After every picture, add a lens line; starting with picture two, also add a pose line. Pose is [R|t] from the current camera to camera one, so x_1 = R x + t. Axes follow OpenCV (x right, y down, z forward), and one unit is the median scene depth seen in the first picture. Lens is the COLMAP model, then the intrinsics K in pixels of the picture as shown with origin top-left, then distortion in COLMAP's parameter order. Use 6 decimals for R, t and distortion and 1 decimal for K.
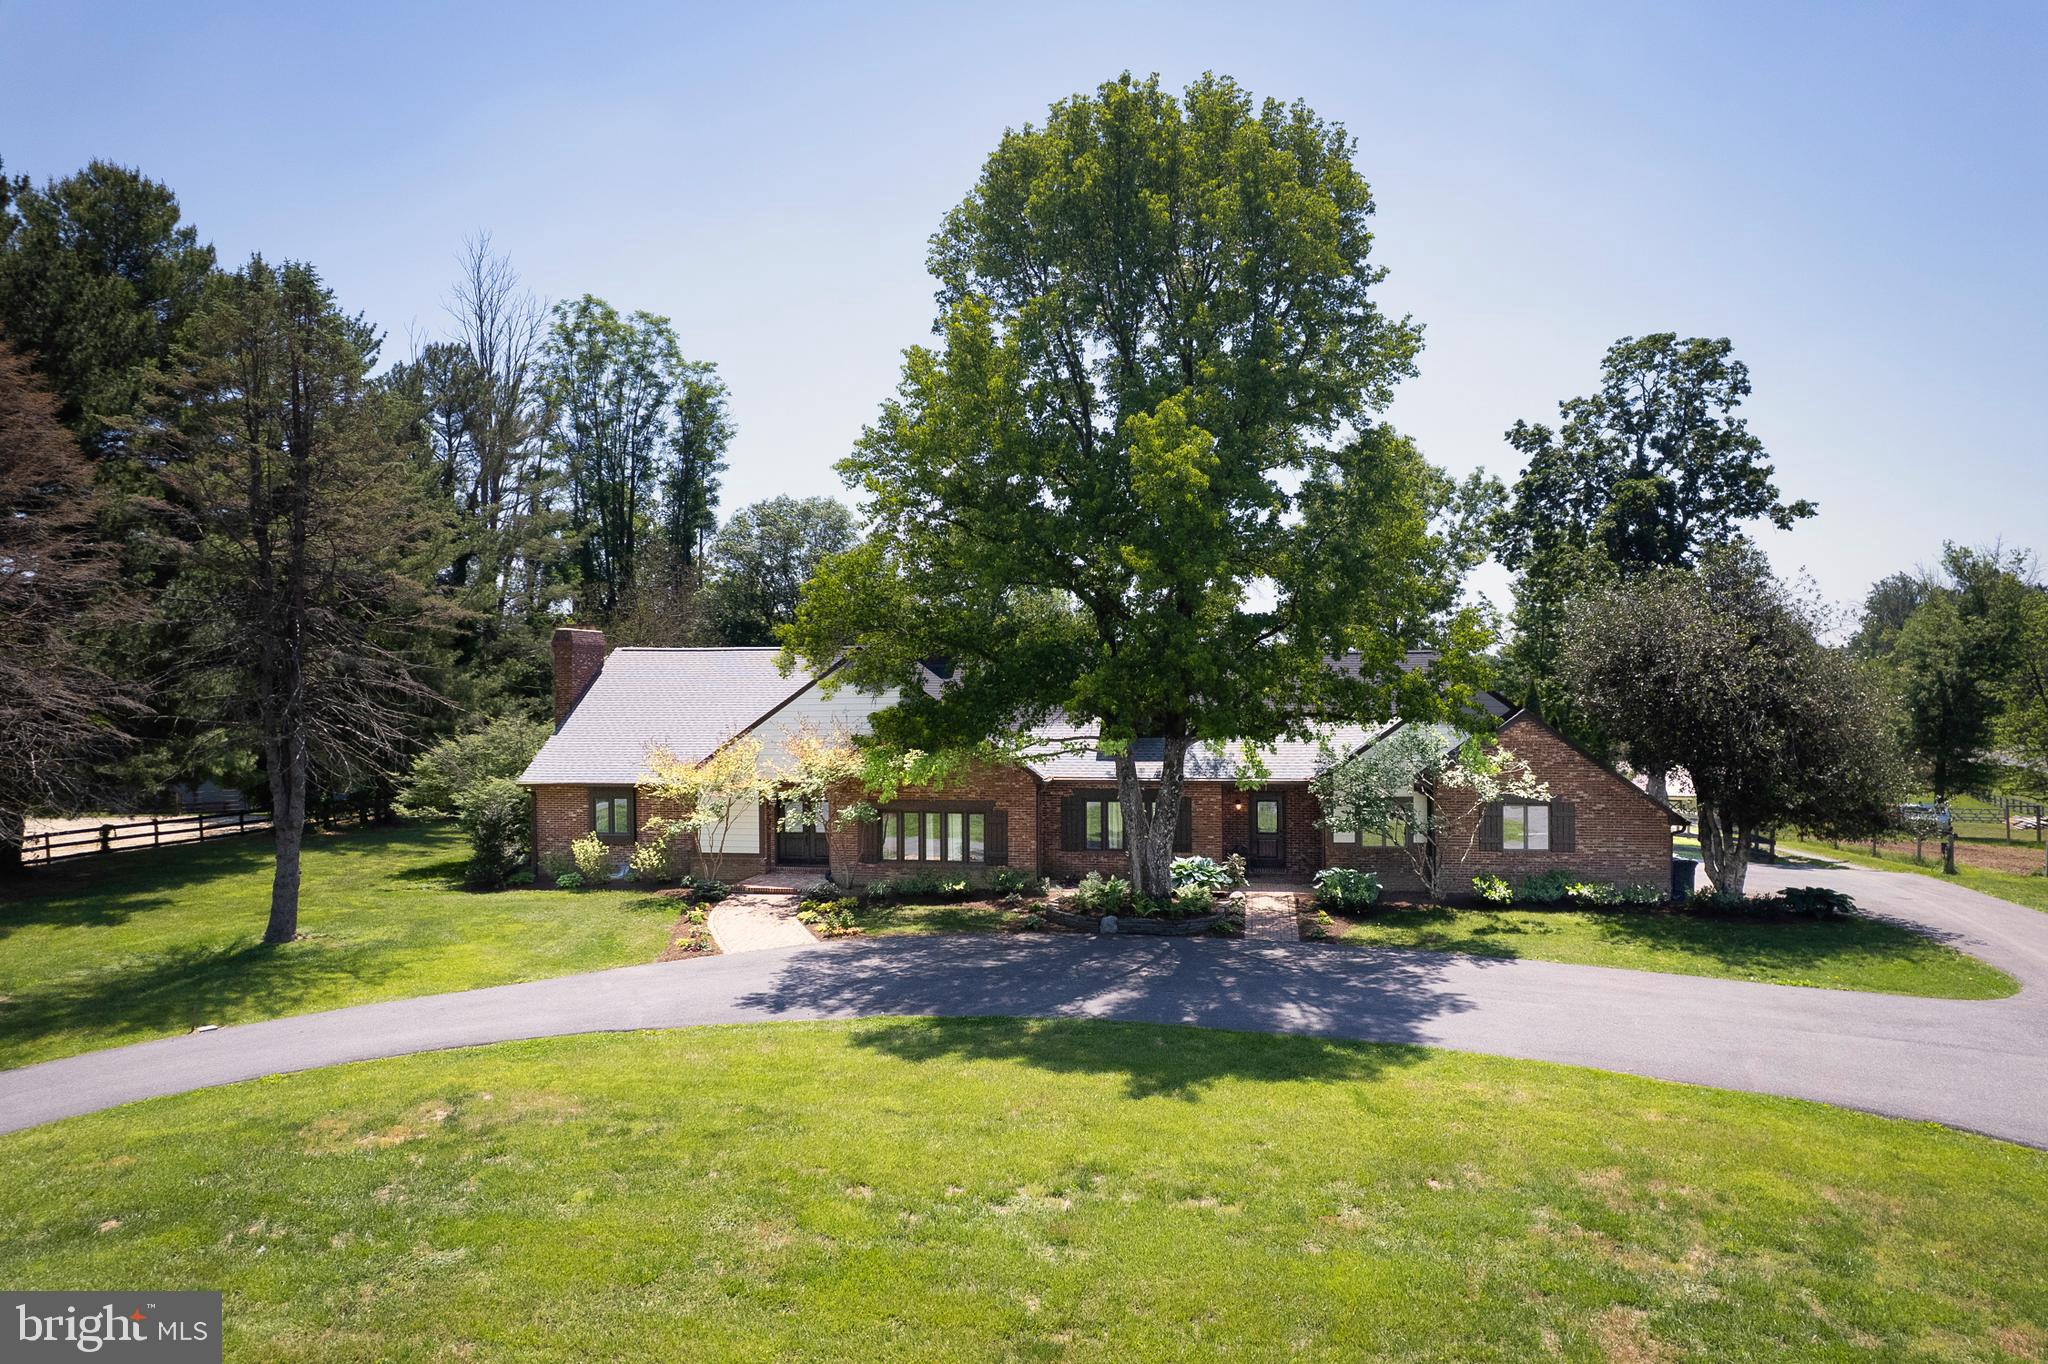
lens RADIAL K [[1313.4, 0, 1030.4], [0, 1313.4, 680.4], [0, 0, 1]] dist [-0.080561, 0.077463]
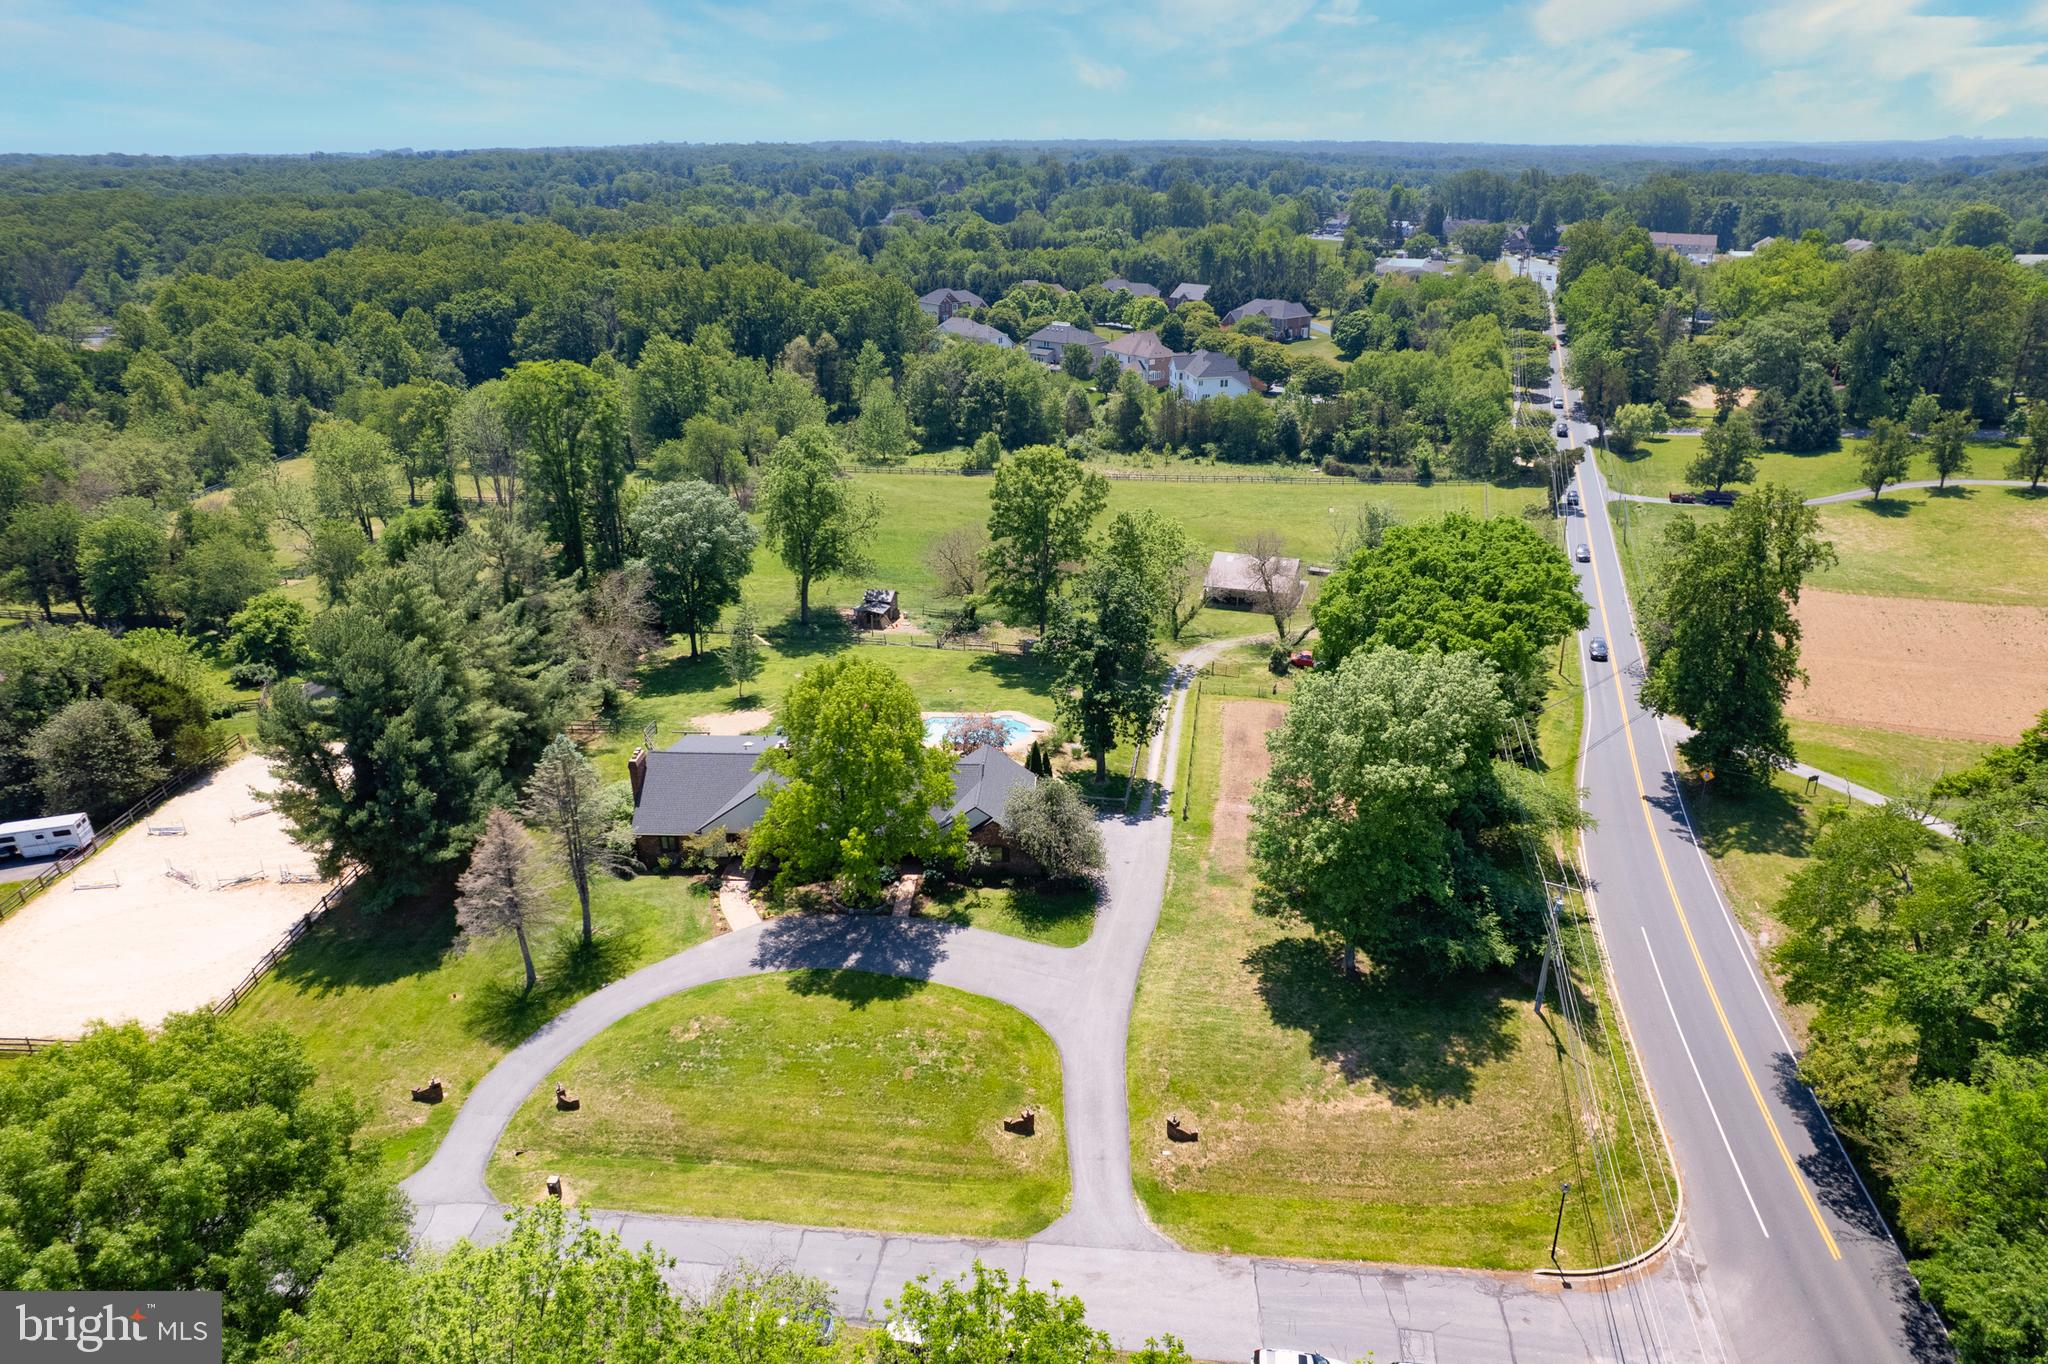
lens RADIAL K [[1313.4, 0, 1030.4], [0, 1313.4, 680.4], [0, 0, 1]] dist [-0.080561, 0.077463]
pose [[0.992807, -0.043454, 0.111561, 0.175424], [-0.003319, 0.921465, 0.388447, -1.718088], [-0.119679, -0.386023, 0.914693, -1.930340]]
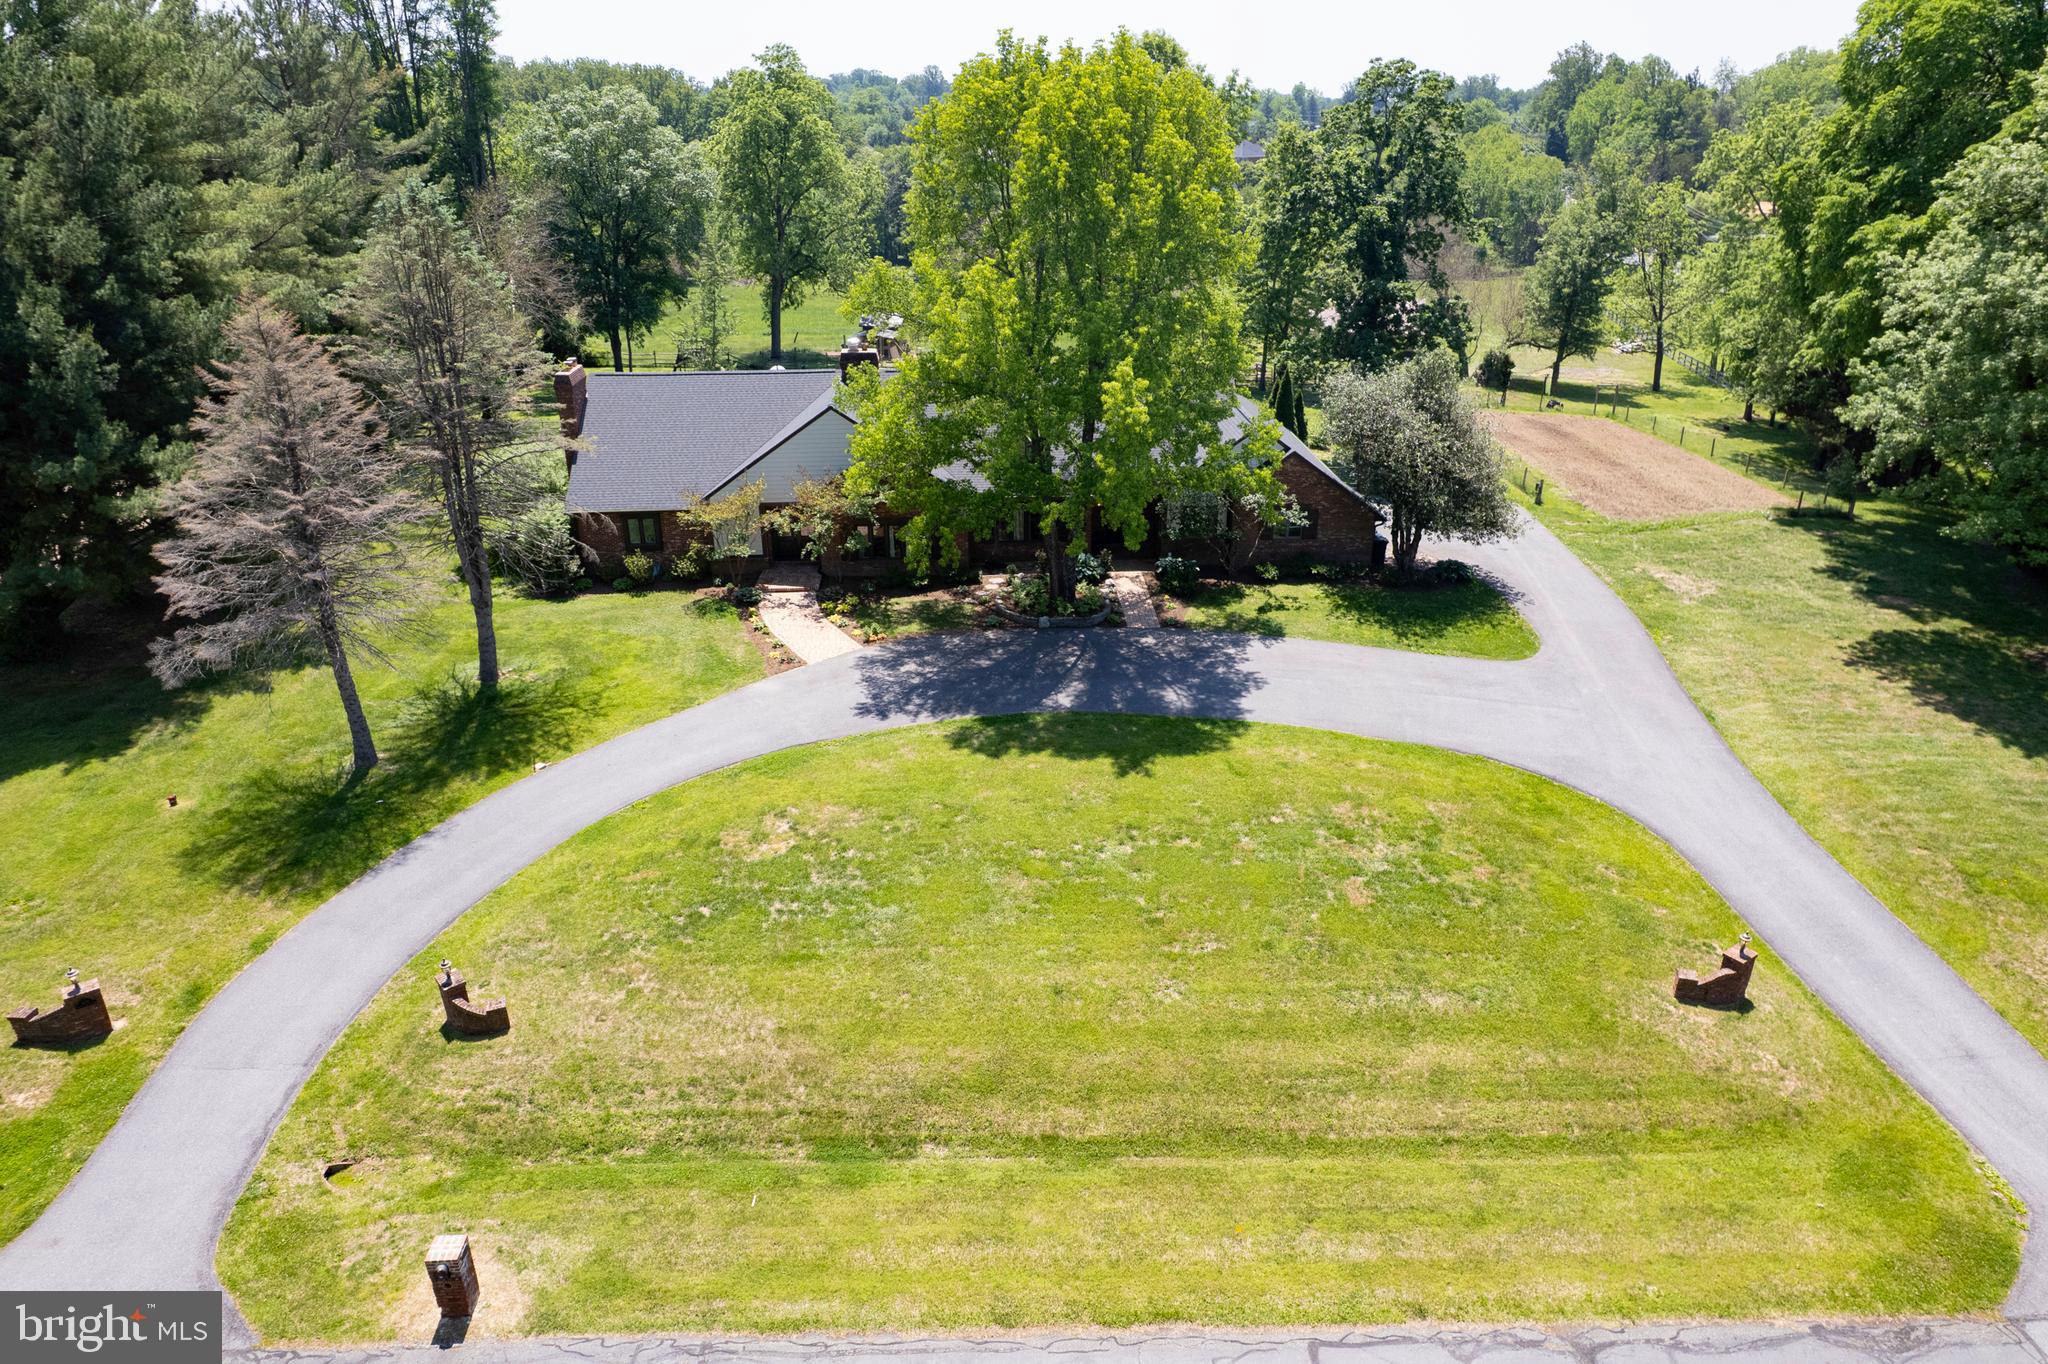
lens RADIAL K [[1313.4, 0, 1030.4], [0, 1313.4, 680.4], [0, 0, 1]] dist [-0.080561, 0.077463]
pose [[0.974010, -0.082690, 0.210870, -0.319328], [-0.011001, 0.912611, 0.408682, -0.430132], [-0.226236, -0.400380, 0.887983, -0.475419]]
